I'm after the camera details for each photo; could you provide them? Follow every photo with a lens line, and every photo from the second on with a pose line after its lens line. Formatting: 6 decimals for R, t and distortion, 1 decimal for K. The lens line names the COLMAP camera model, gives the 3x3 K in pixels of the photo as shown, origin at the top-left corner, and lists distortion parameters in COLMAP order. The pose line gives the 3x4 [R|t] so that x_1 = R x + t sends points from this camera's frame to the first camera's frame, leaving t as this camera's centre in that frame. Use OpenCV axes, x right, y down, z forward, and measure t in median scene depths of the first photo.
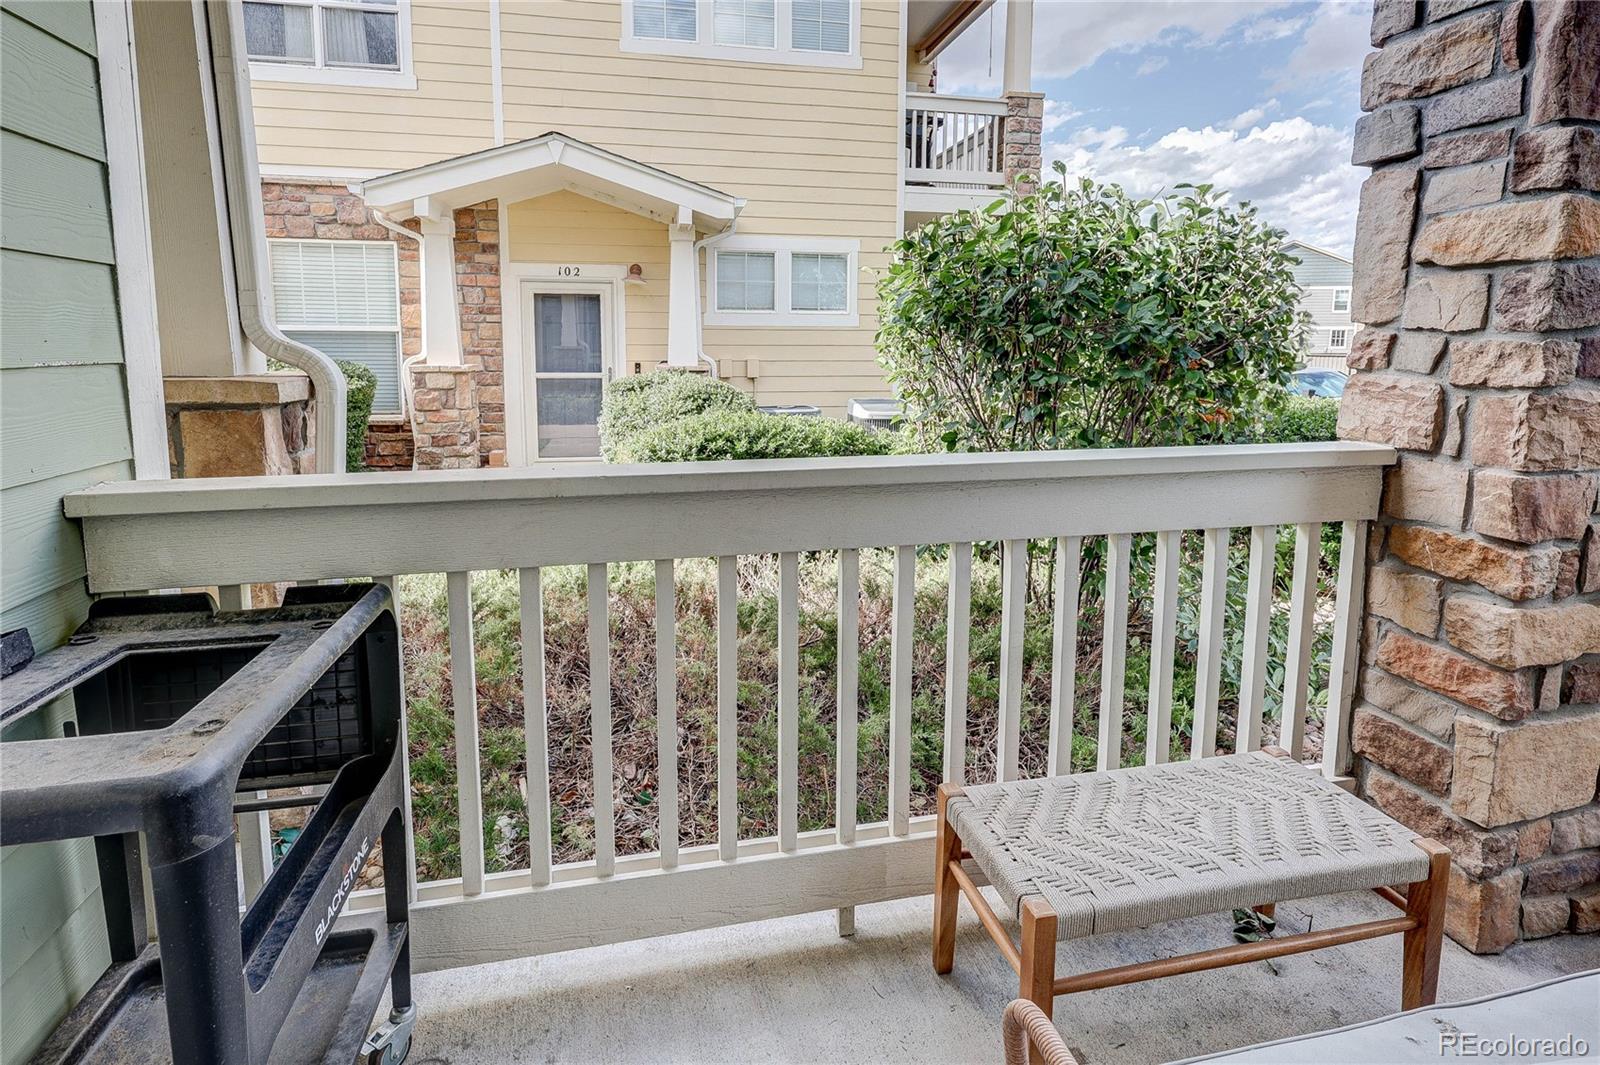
lens RADIAL K [[784.6, 0, 801.9], [0, 784.6, 502.2], [0, 0, 1]] dist [0.000344, -0.000159]
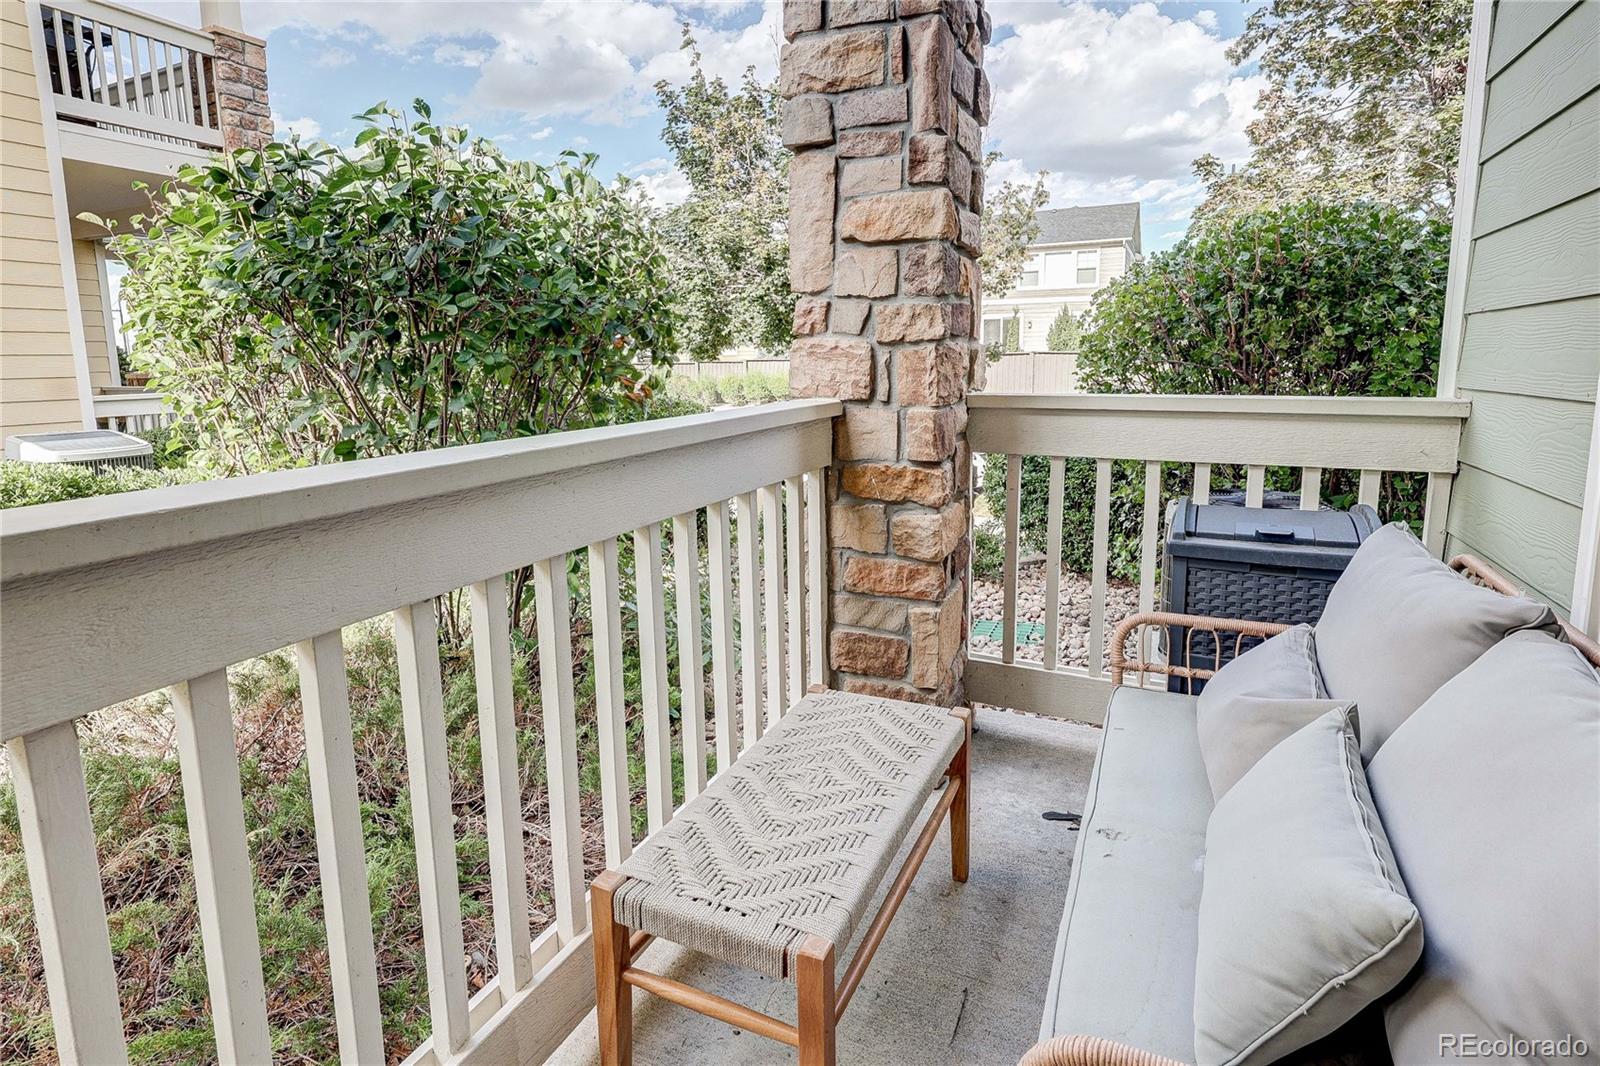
lens RADIAL K [[784.6, 0, 801.9], [0, 784.6, 502.7], [0, 0, 1]] dist [0.000344, -0.000159]
pose [[0.602840, -0.158294, 0.782002, -0.227937], [0.178396, 0.982050, 0.061264, -0.001669], [-0.777662, 0.102574, 0.620258, 0.364392]]
